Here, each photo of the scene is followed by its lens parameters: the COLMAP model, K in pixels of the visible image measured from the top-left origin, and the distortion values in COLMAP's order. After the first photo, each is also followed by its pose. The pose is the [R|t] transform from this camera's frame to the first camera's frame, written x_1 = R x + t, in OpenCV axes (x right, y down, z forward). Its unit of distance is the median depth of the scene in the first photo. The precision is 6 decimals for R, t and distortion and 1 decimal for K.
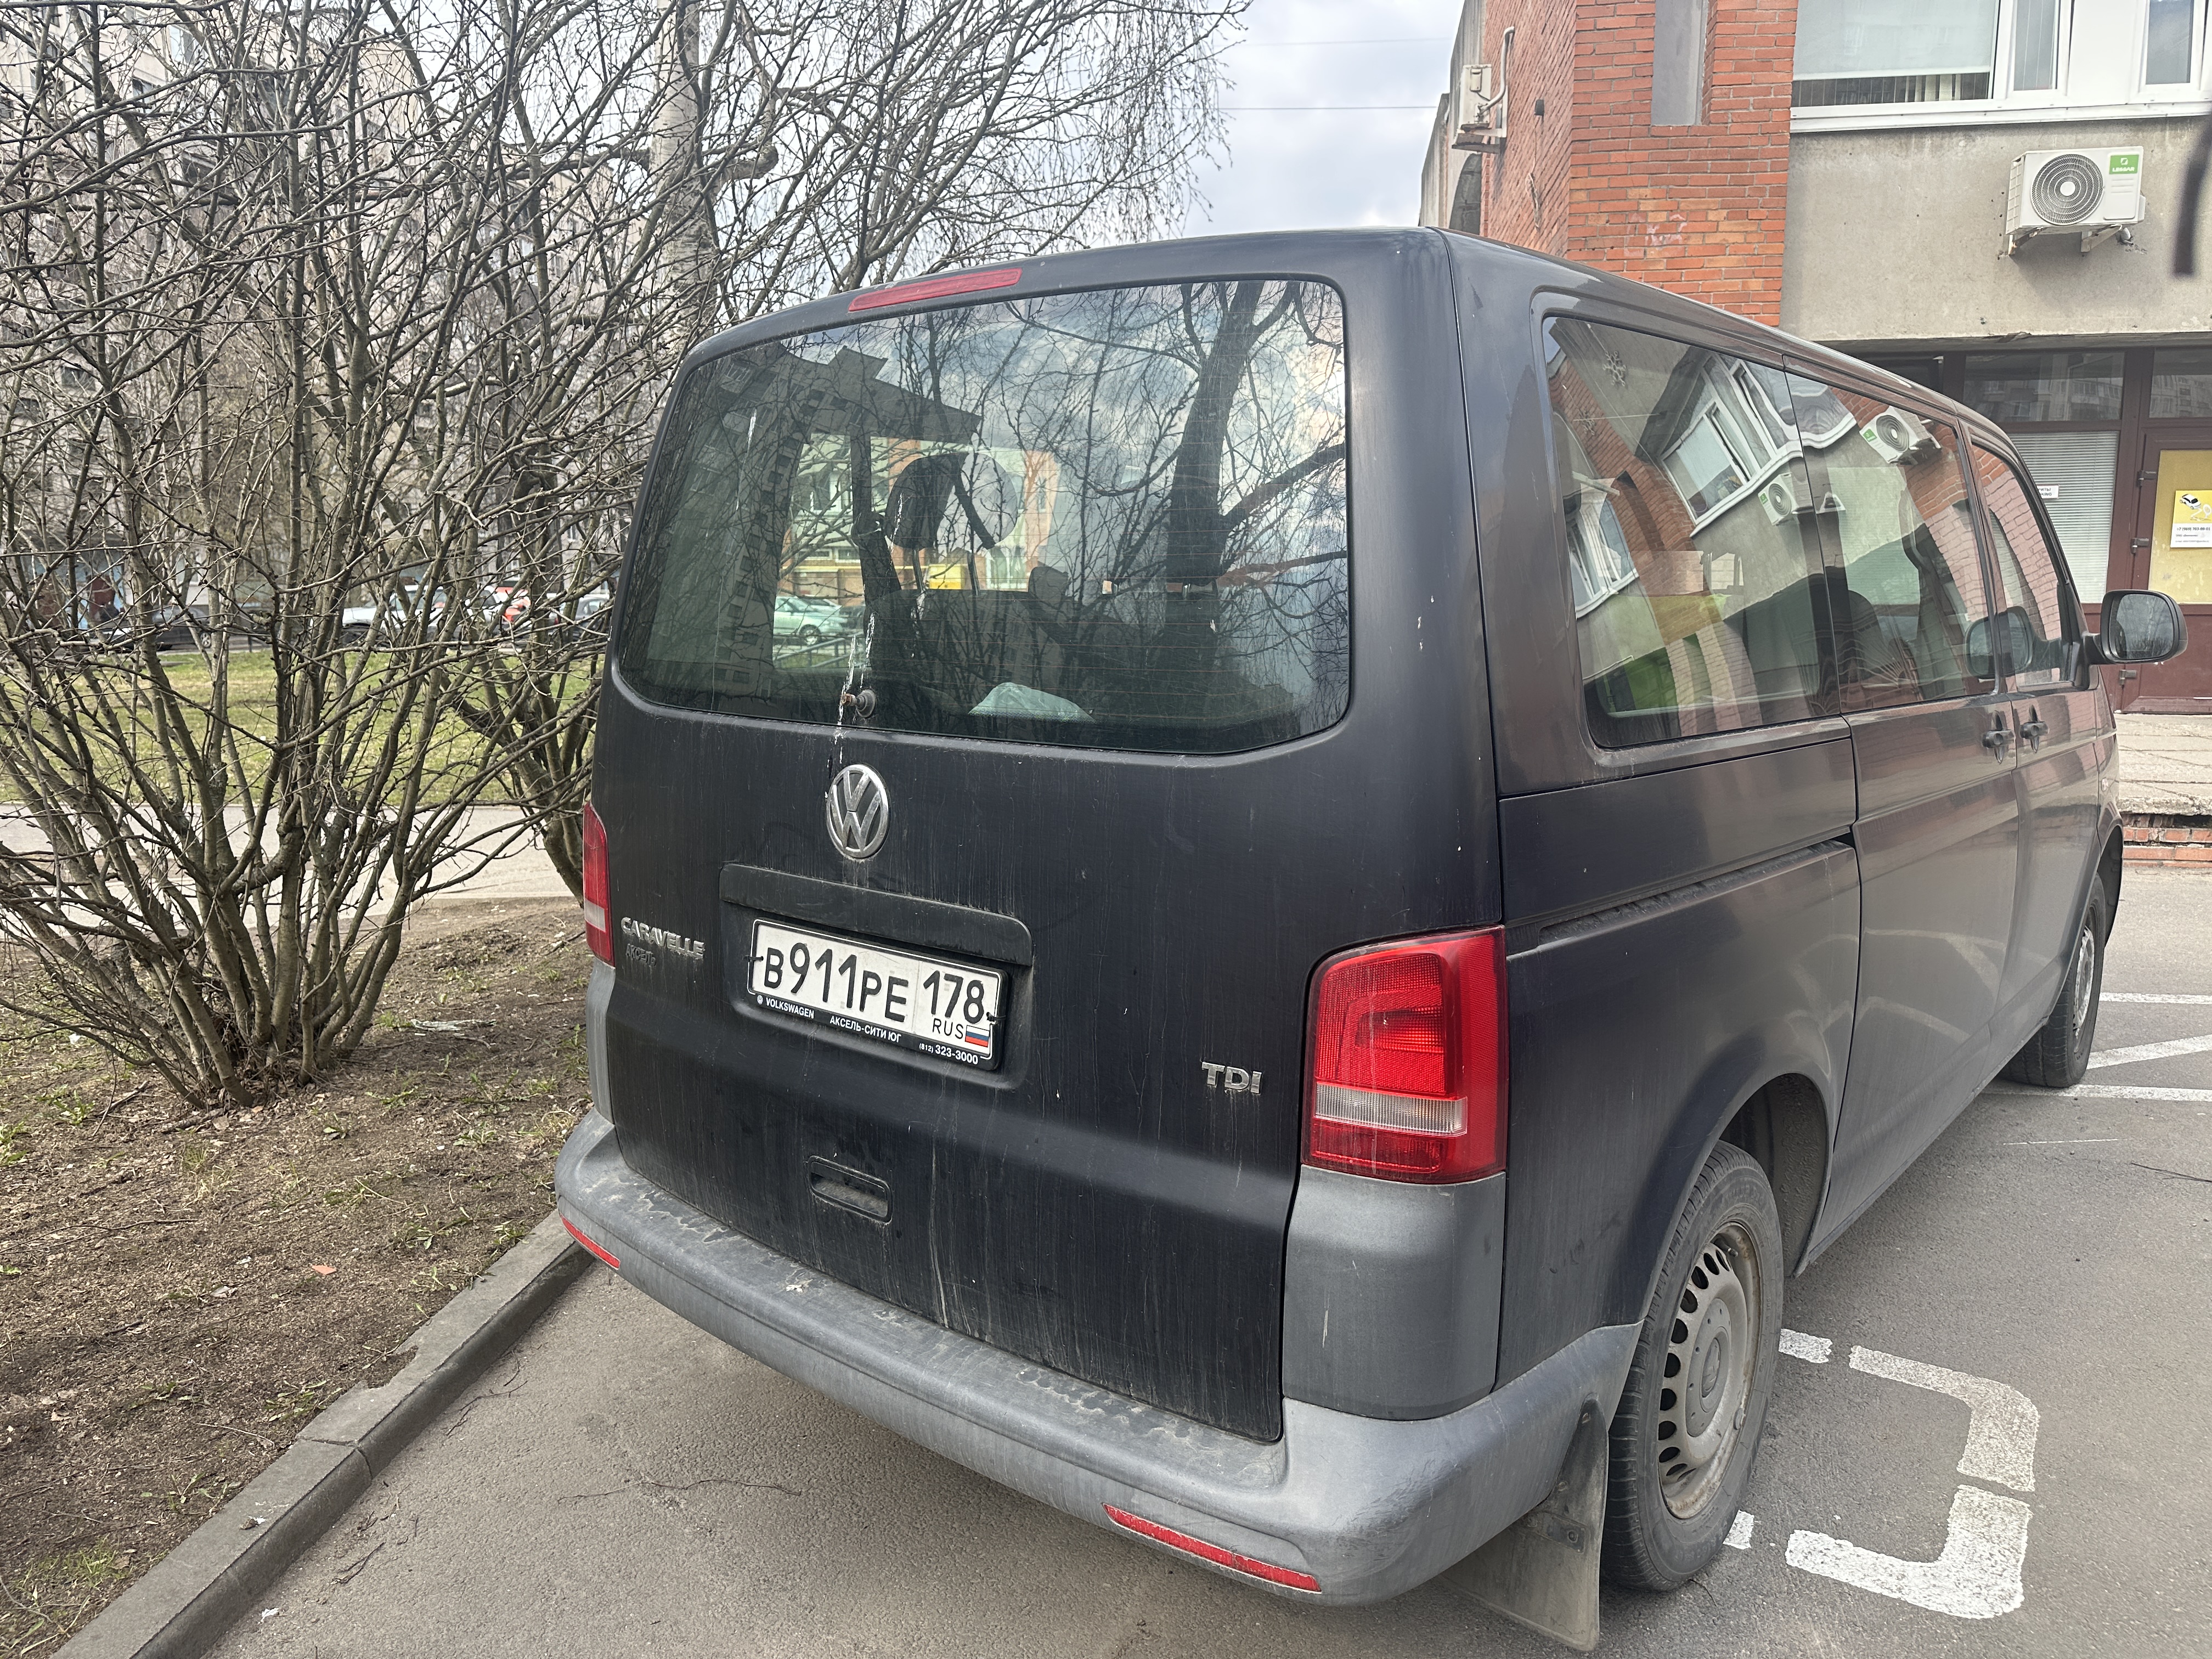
lens RADIAL K [[1506.2, 0, 1106.0], [0, 1506.2, 829.5], [0, 0, 1]] dist [0.045582, -0.061641]
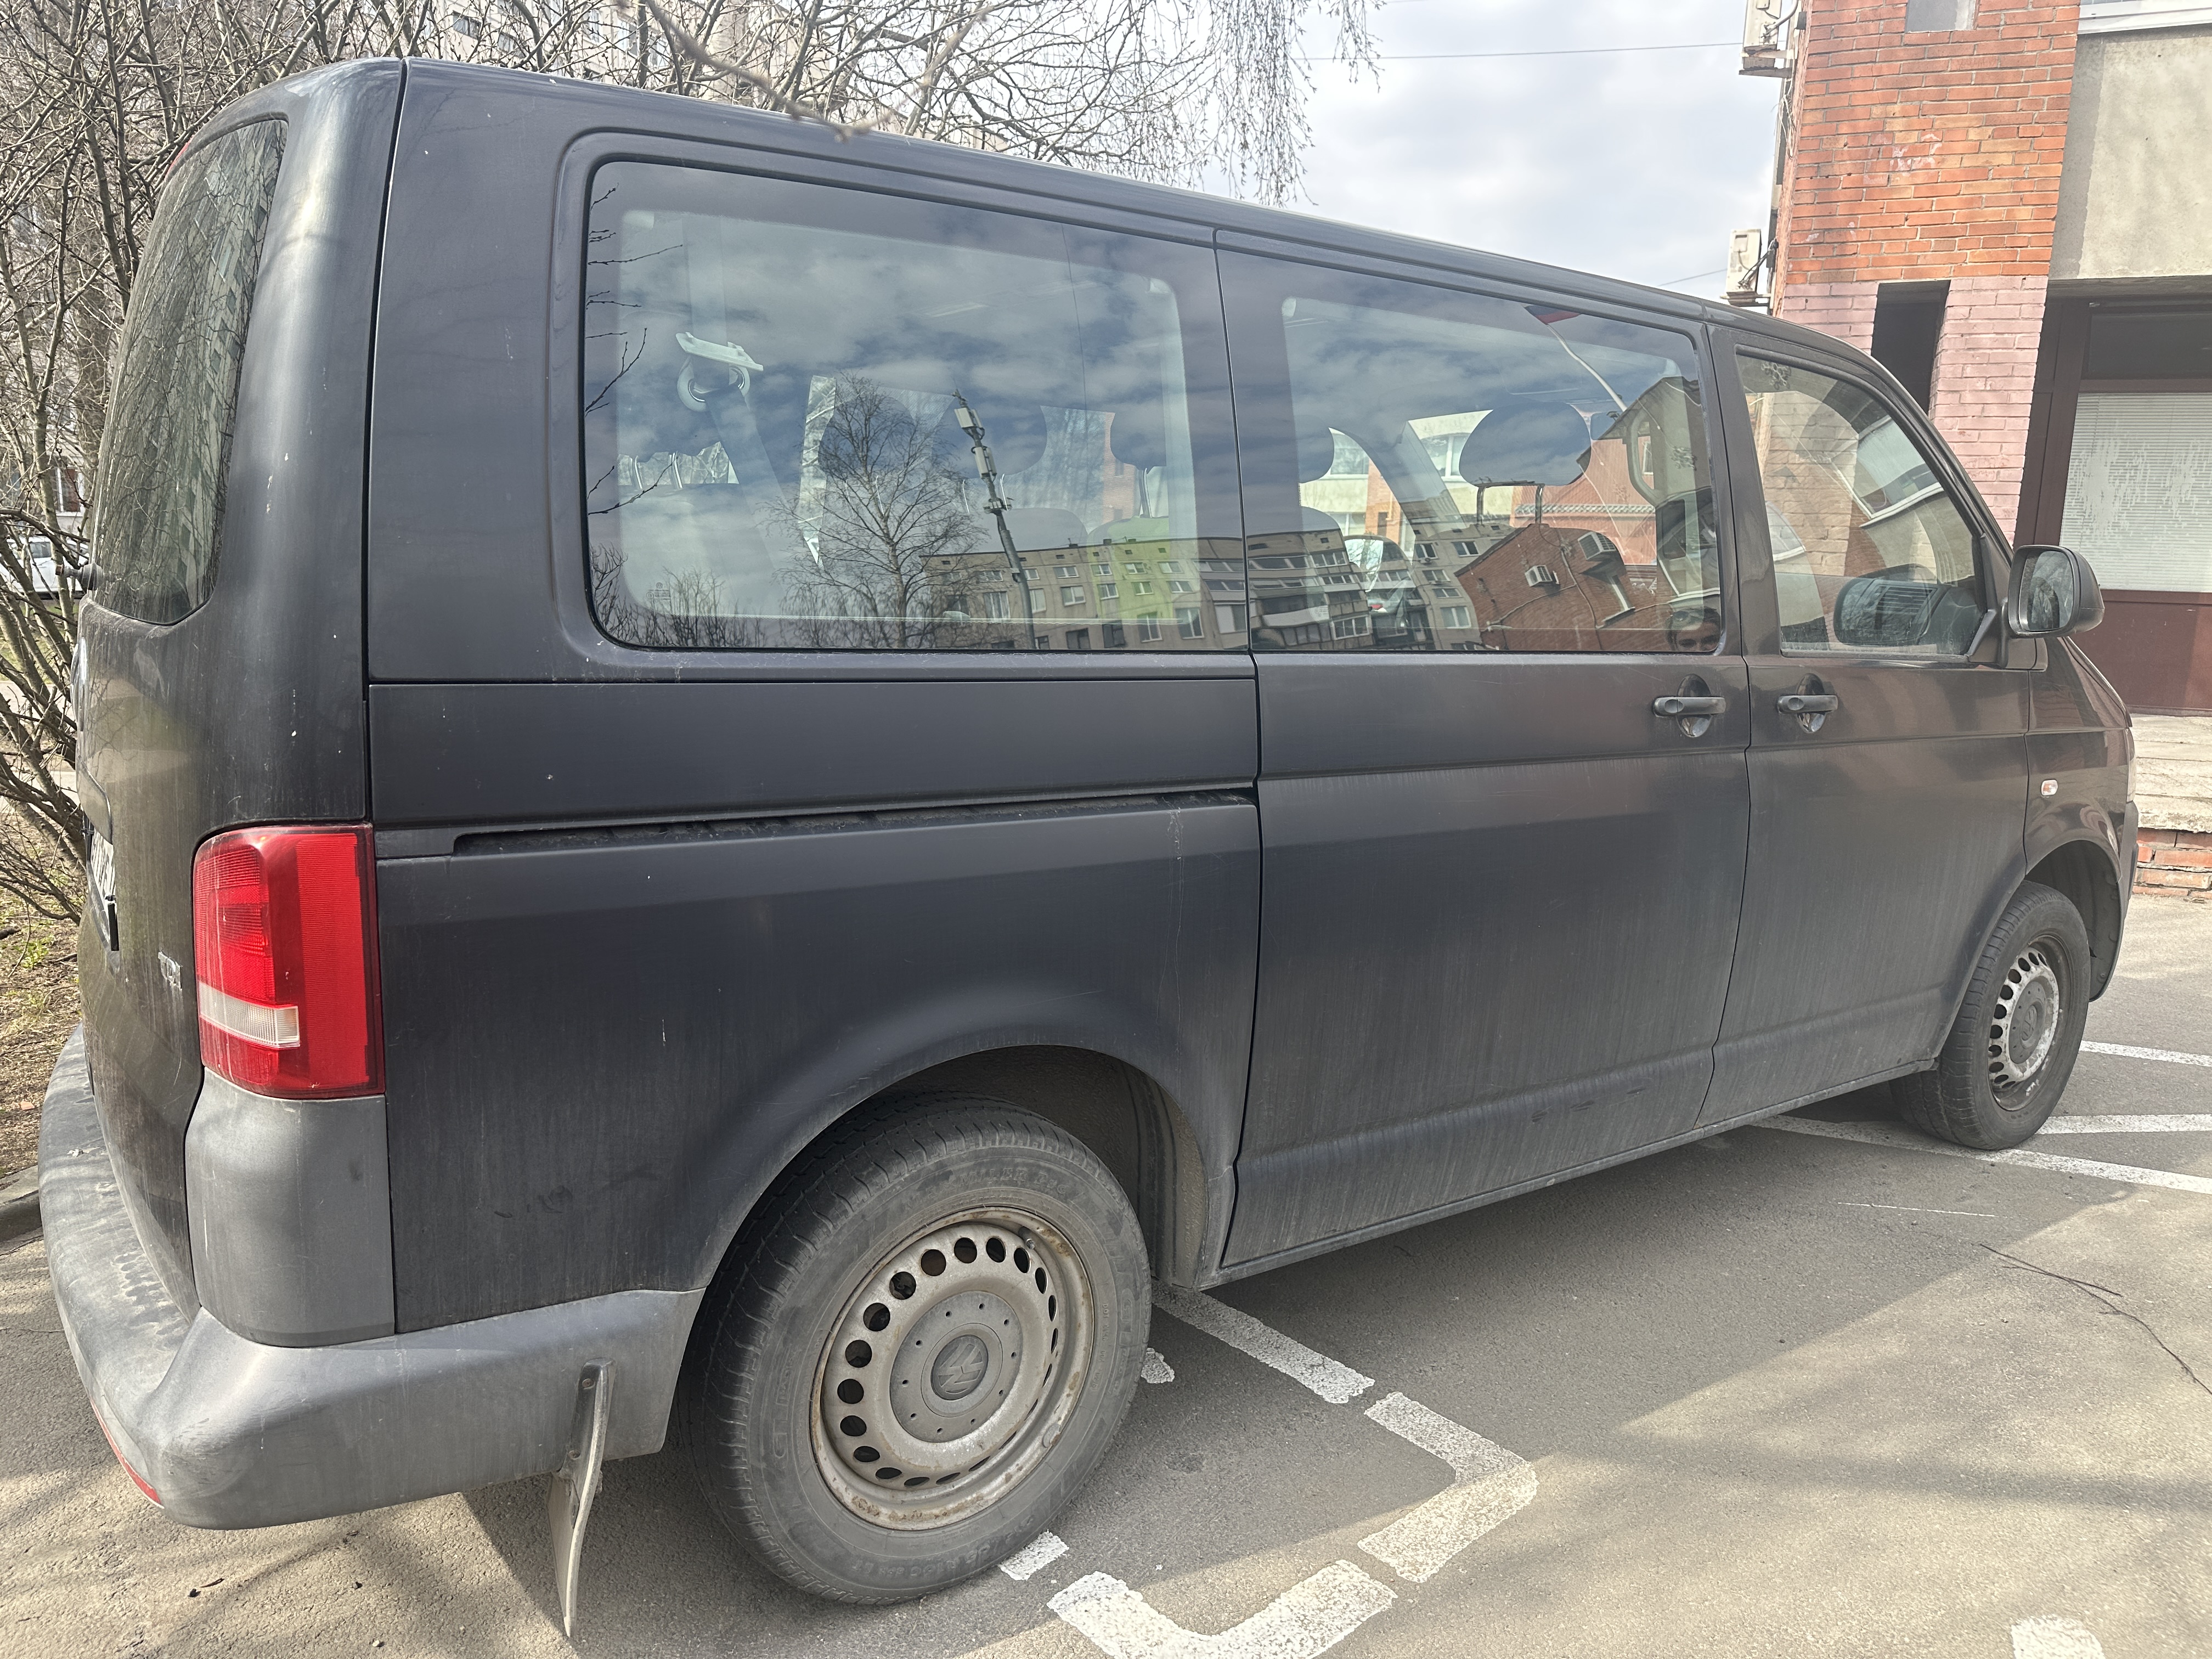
lens RADIAL K [[1506.2, 0, 1106.0], [0, 1506.2, 829.5], [0, 0, 1]] dist [0.045582, -0.061641]
pose [[0.969627, 0.070095, -0.234329, 0.366560], [-0.065678, 0.997486, 0.026612, 0.005245], [0.235605, -0.010414, 0.971793, 0.087590]]
